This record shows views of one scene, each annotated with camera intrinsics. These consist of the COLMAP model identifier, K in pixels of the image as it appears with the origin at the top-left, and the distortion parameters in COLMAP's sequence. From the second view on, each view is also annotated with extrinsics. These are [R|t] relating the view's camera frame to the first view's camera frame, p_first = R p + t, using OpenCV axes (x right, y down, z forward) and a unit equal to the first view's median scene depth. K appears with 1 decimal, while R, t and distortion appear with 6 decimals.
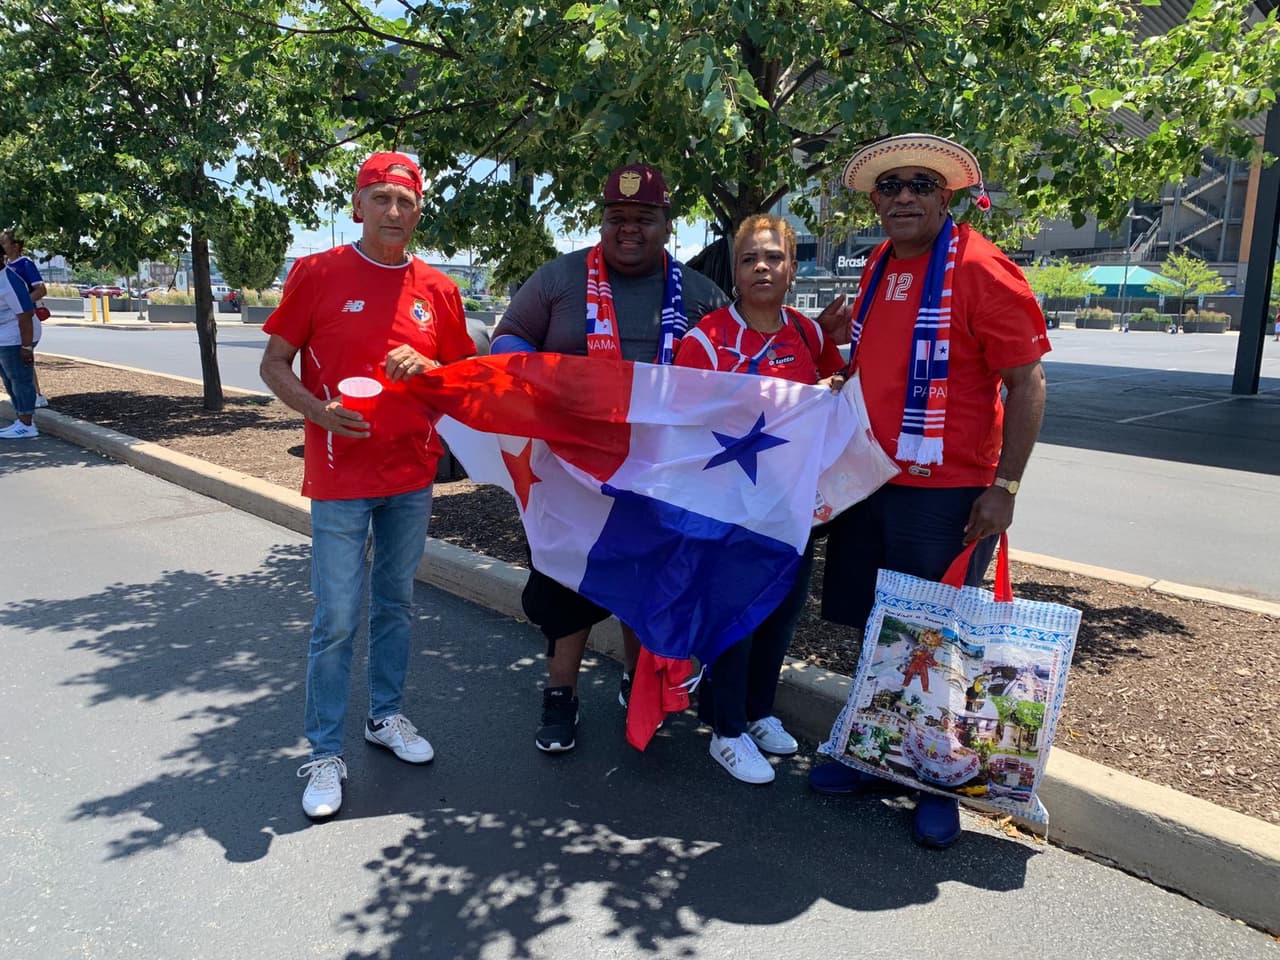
lens RADIAL K [[1038.4, 0, 621.2], [0, 1038.4, 479.7], [0, 0, 1]] dist [0.076460, -0.118529]
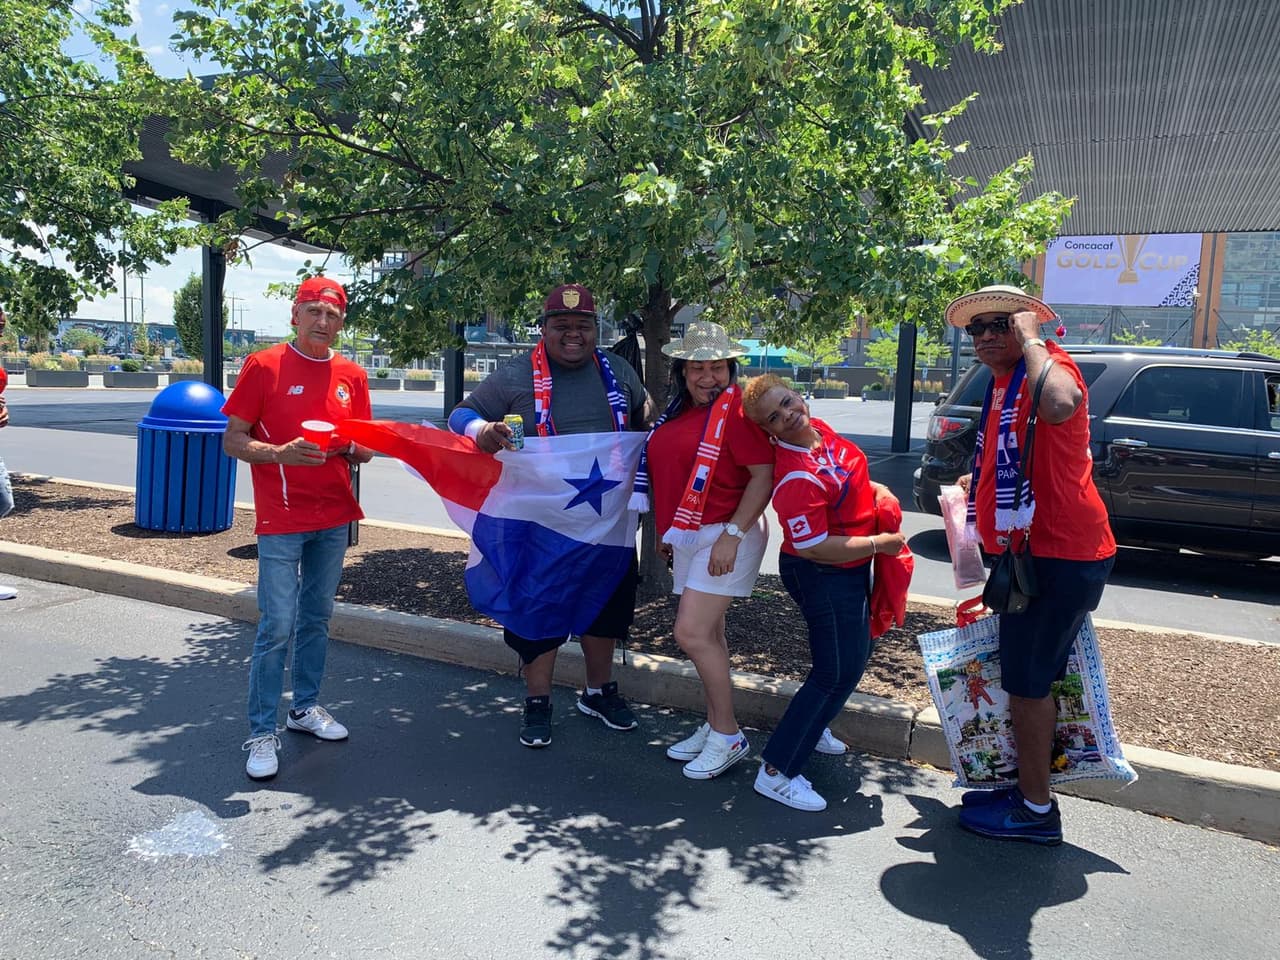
lens RADIAL K [[1067.5, 0, 640.0], [0, 1067.5, 480.0], [0, 0, 1]] dist [0.056209, -0.003306]
pose [[0.937032, -0.027081, 0.348192, -0.302326], [0.048006, 0.997513, -0.051608, -0.001809], [-0.345929, 0.065074, 0.936001, -0.113359]]
